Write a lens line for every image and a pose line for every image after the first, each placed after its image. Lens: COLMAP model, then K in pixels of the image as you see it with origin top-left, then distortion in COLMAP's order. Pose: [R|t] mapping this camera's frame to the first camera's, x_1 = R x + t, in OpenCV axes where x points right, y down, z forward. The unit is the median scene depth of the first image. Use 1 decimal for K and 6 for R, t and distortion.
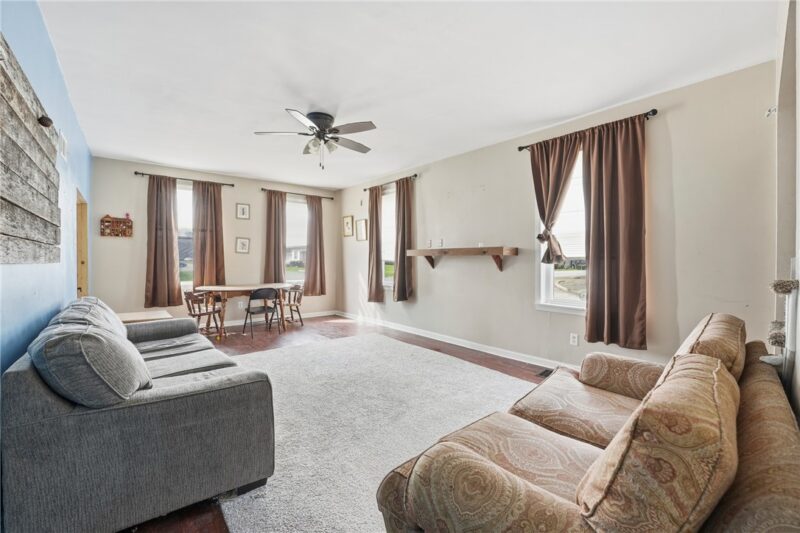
lens RADIAL K [[337.4, 0, 393.1], [0, 337.4, 263.6], [0, 0, 1]] dist [-0.000552, -0.000053]
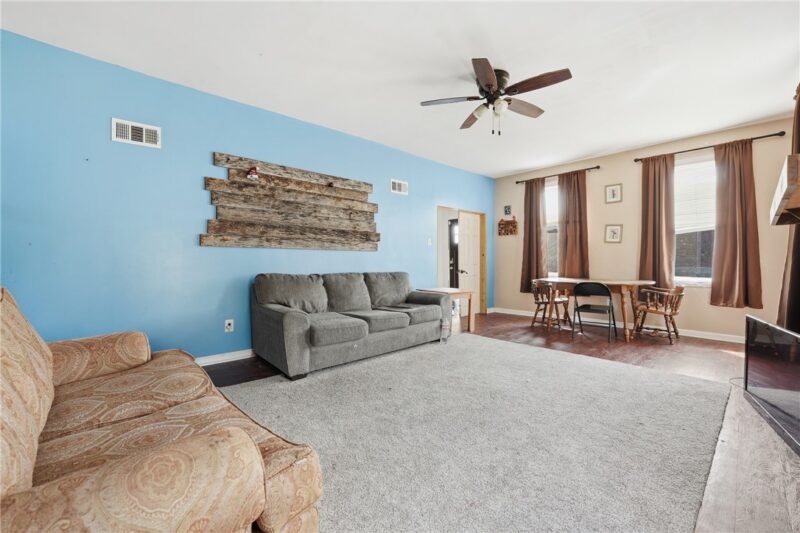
lens RADIAL K [[337.4, 0, 393.1], [0, 337.4, 263.6], [0, 0, 1]] dist [-0.000552, -0.000053]
pose [[0.070729, 0.011417, -0.997430, 0.401391], [-0.001139, 0.999935, 0.011365, 0.013805], [0.997495, 0.000332, 0.070738, 0.420637]]
